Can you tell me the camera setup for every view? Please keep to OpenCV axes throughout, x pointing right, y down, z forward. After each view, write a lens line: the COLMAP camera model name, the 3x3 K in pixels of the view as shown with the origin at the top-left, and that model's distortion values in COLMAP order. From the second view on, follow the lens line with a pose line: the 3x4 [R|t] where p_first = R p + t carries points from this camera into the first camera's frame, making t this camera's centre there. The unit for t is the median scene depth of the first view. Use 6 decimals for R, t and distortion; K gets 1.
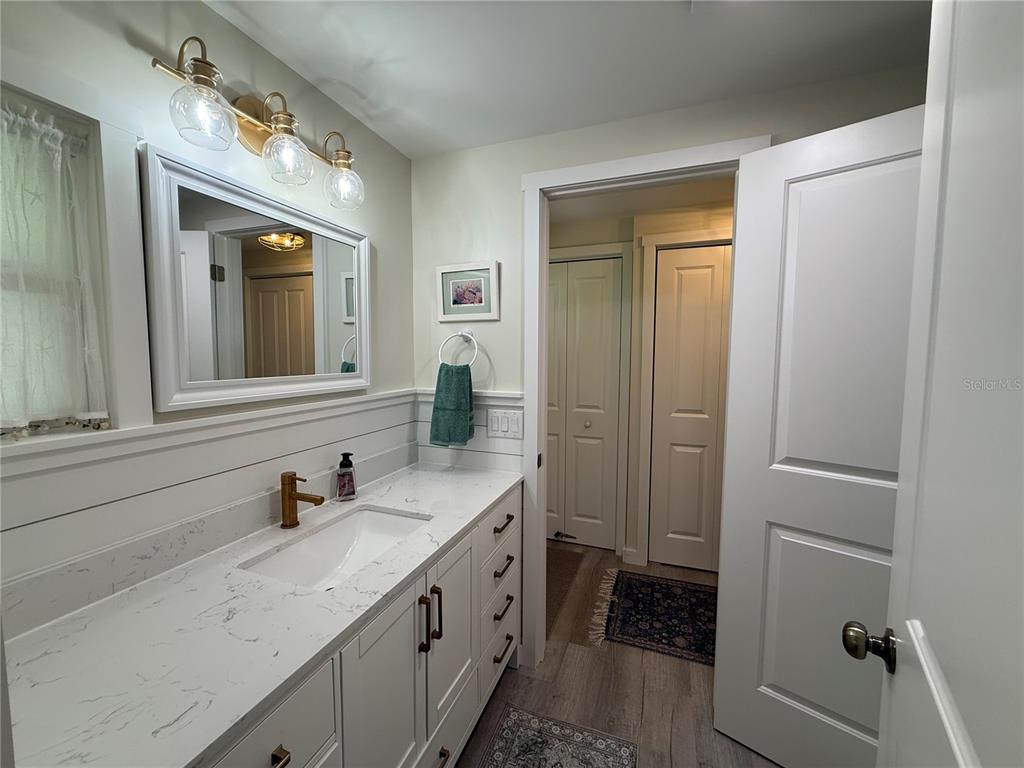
lens RADIAL K [[408.4, 0, 511.8], [0, 408.4, 383.0], [0, 0, 1]] dist [-0.001091, -0.000079]
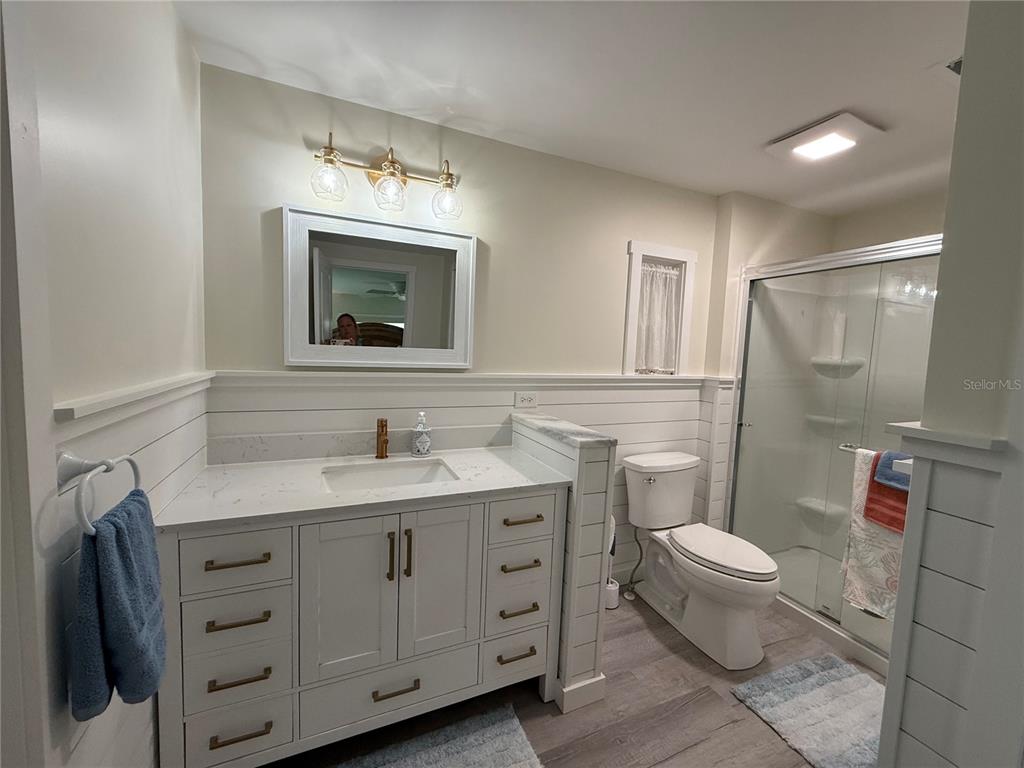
lens RADIAL K [[408.4, 0, 511.8], [0, 408.4, 383.0], [0, 0, 1]] dist [-0.001091, -0.000079]
pose [[0.691508, 0.078257, -0.718117, 0.817532], [-0.087582, 0.995864, 0.024188, 0.024114], [0.717040, 0.046168, 0.695501, 0.379114]]
